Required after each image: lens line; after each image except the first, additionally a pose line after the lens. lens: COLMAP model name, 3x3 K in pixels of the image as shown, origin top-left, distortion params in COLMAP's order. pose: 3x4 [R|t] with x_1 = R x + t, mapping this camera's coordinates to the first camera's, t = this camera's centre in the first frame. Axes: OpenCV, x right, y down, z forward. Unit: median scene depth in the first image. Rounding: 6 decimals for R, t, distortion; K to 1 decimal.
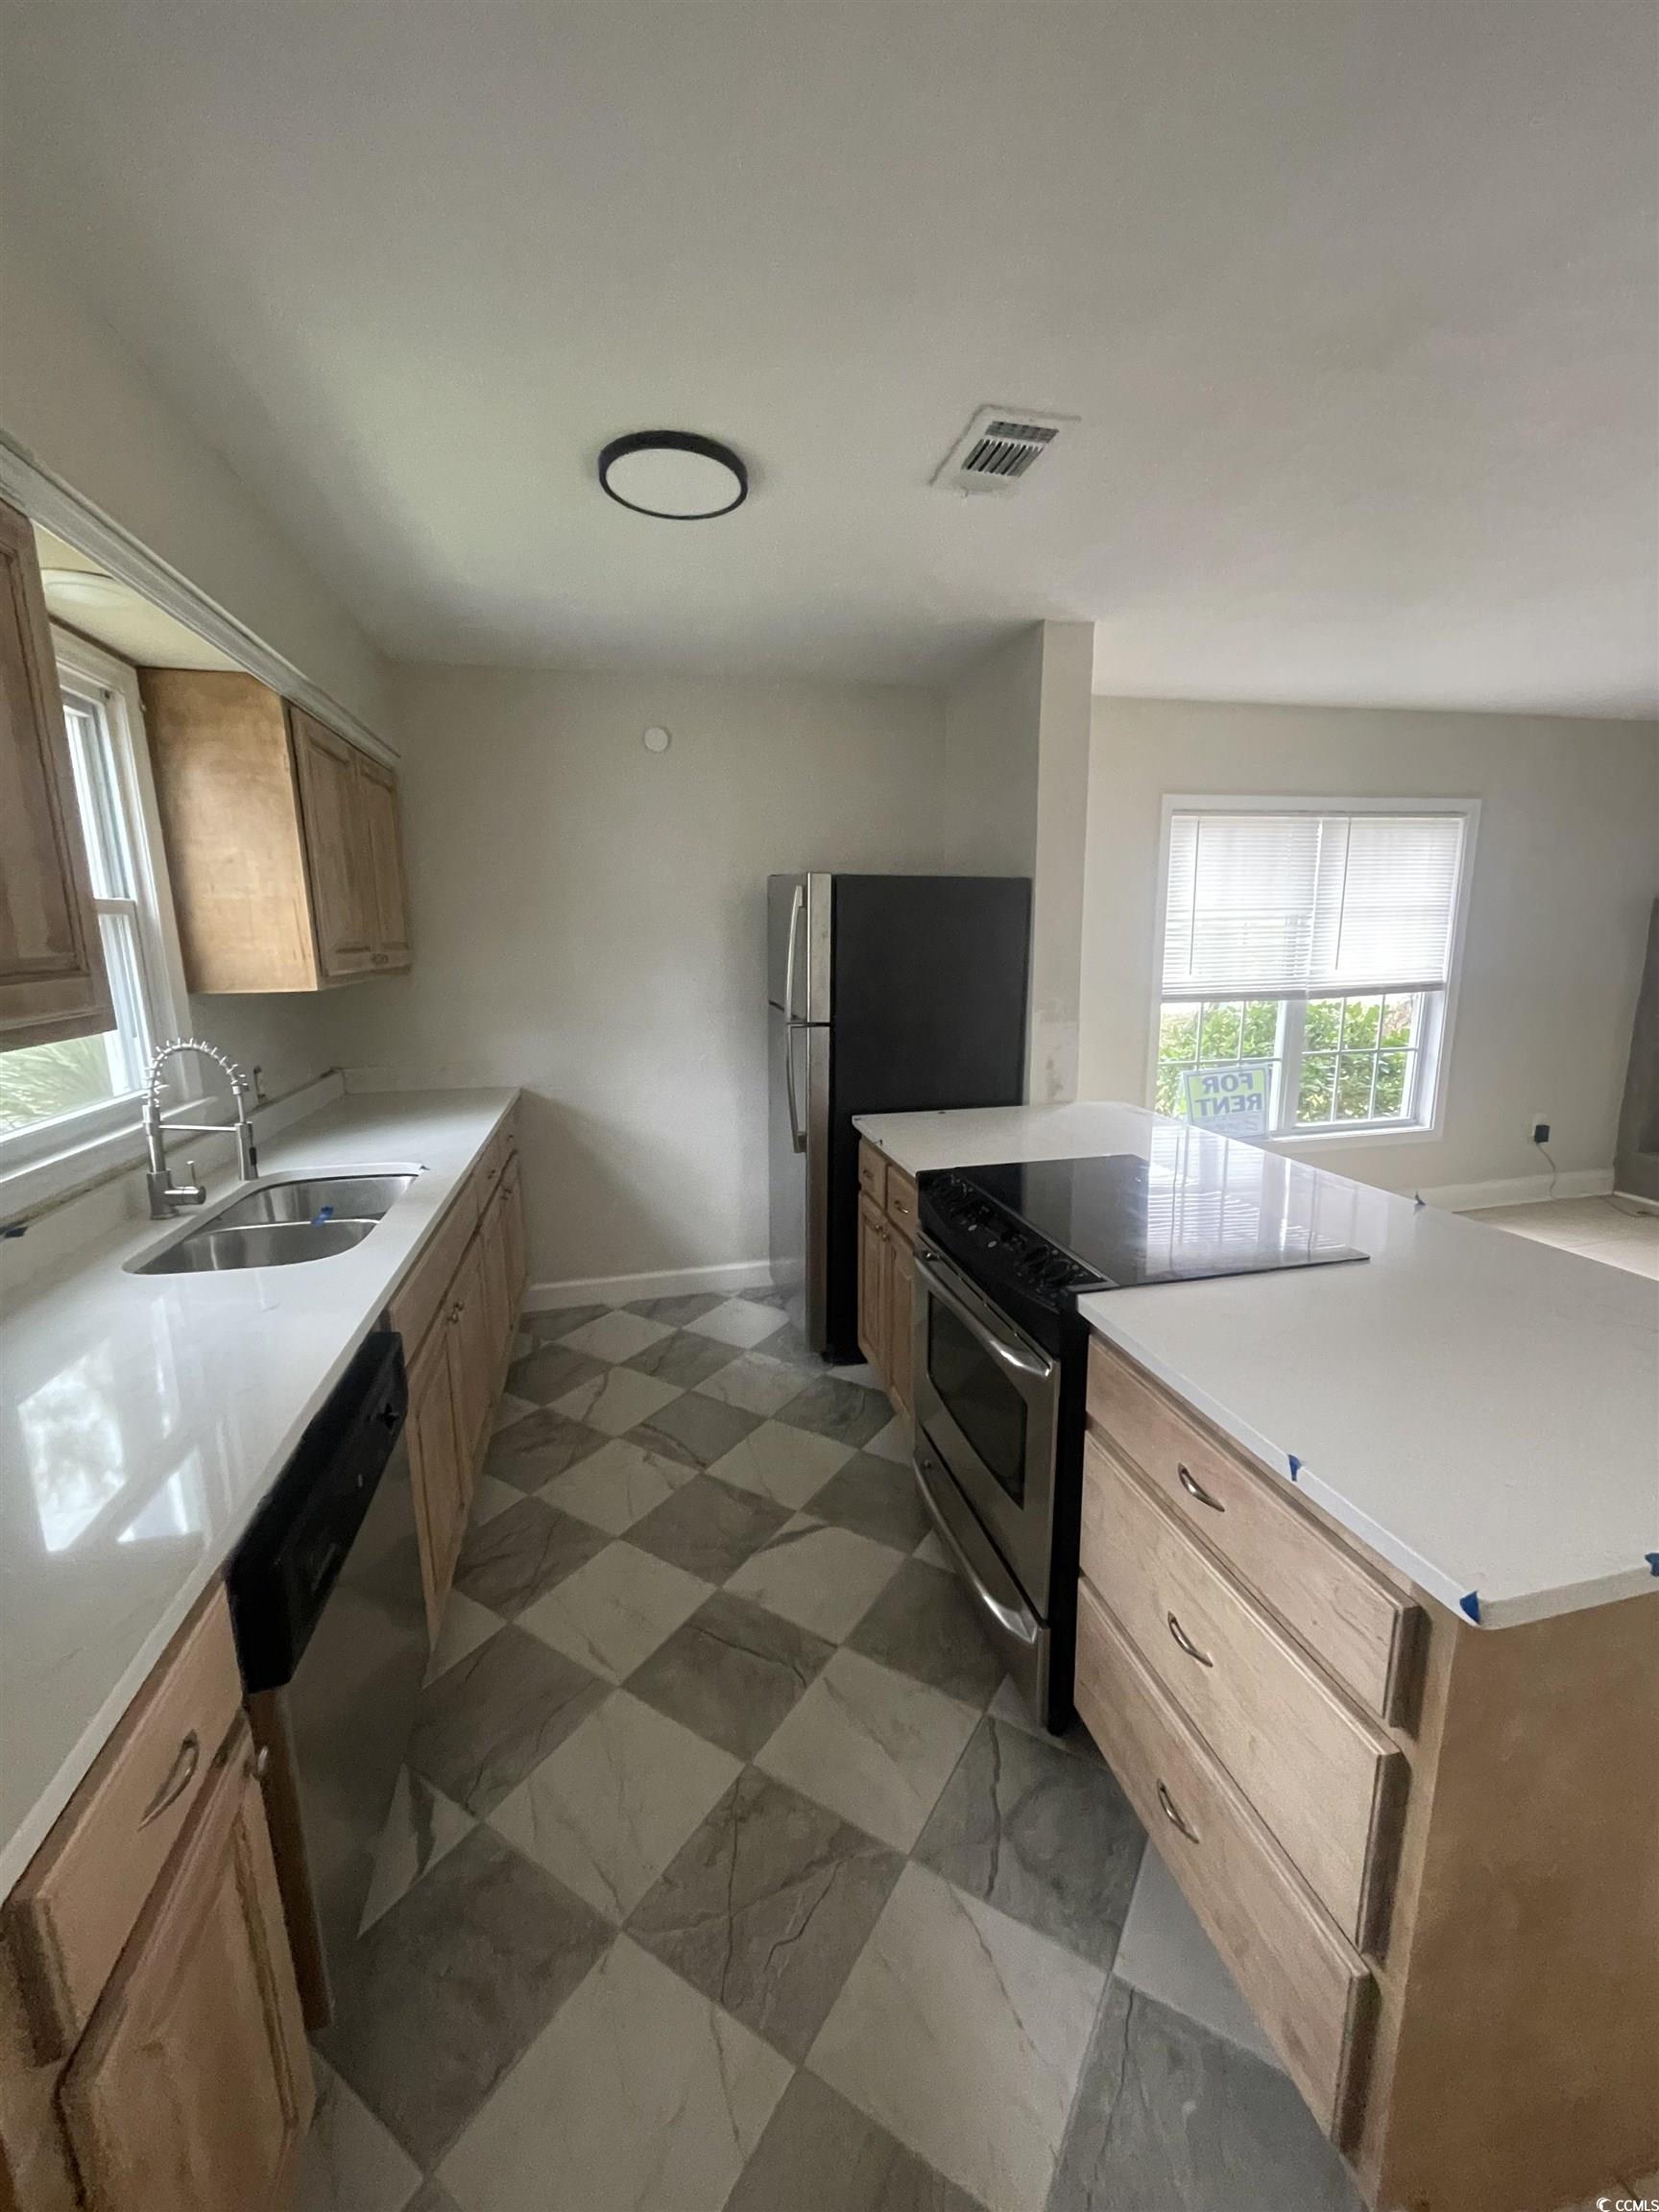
lens RADIAL K [[891.9, 0, 834.4], [0, 891.9, 1112.3], [0, 0, 1]] dist [-0.000598, -0.000798]
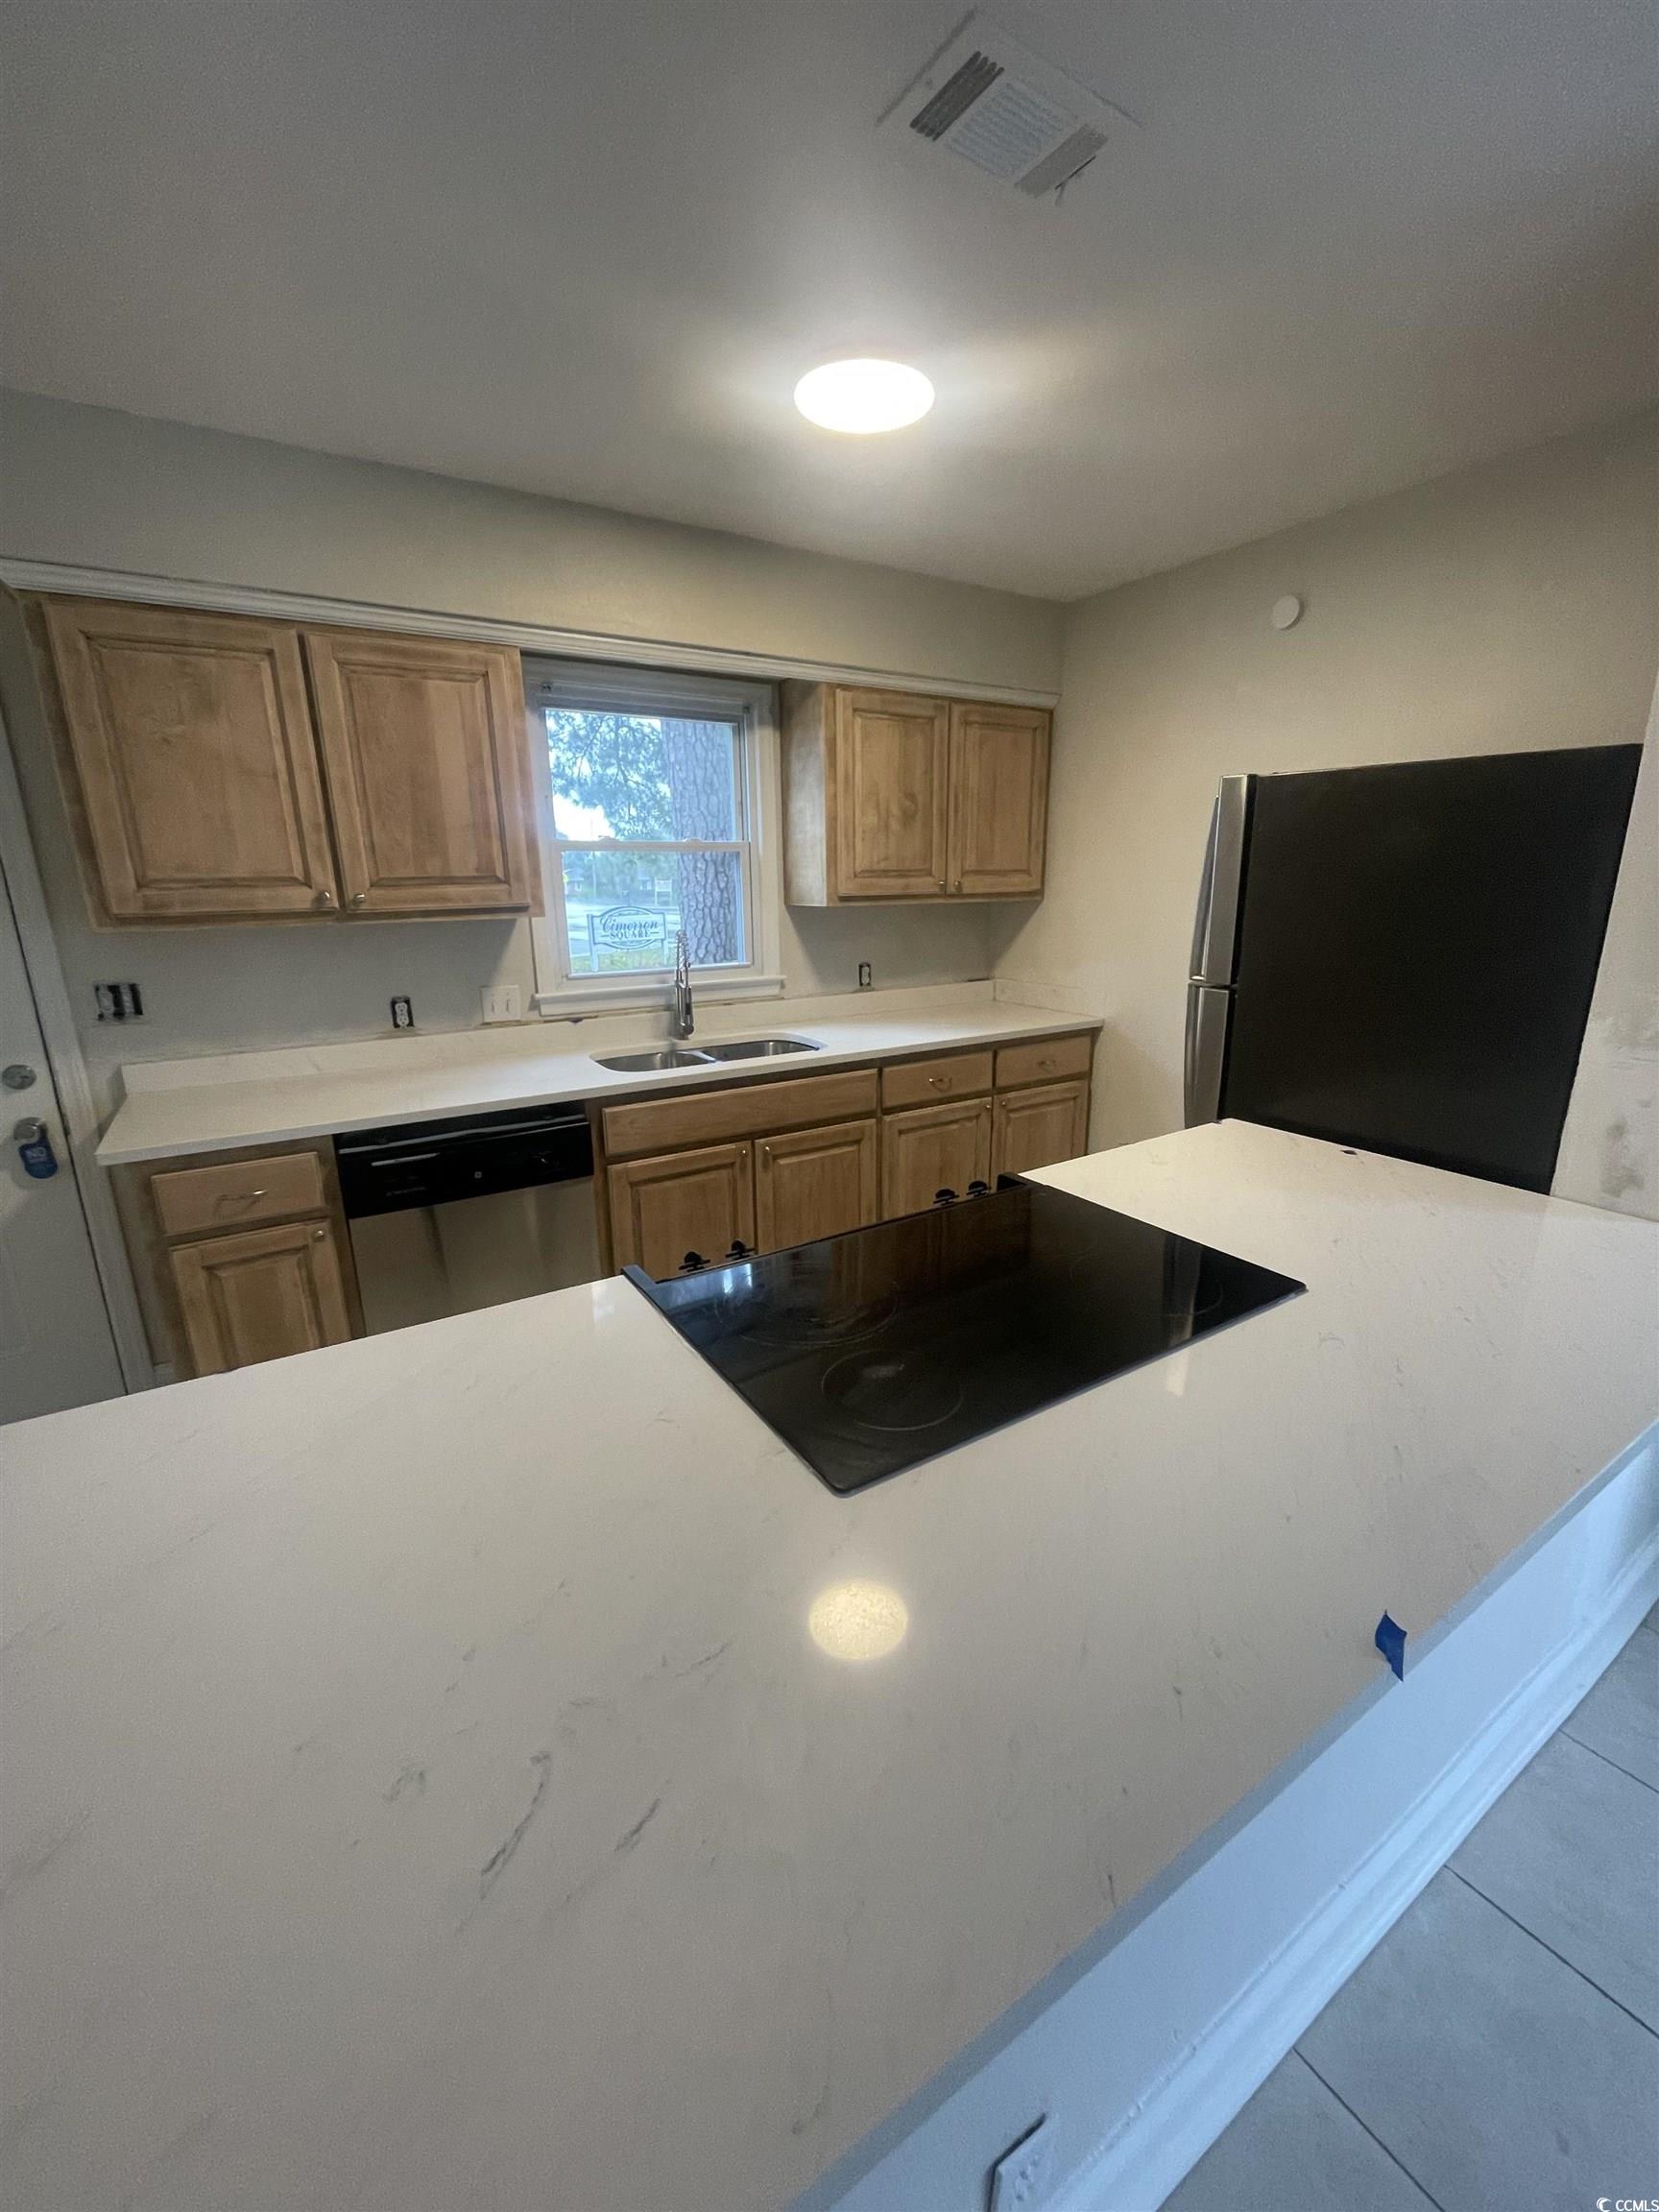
lens RADIAL K [[891.9, 0, 832.2], [0, 891.9, 1105.3], [0, 0, 1]] dist [-0.000598, -0.000798]
pose [[0.341047, 0.251813, -0.905691, 0.579797], [-0.178428, 0.963280, 0.200636, -0.094759], [0.922957, 0.093174, 0.373454, 0.426062]]
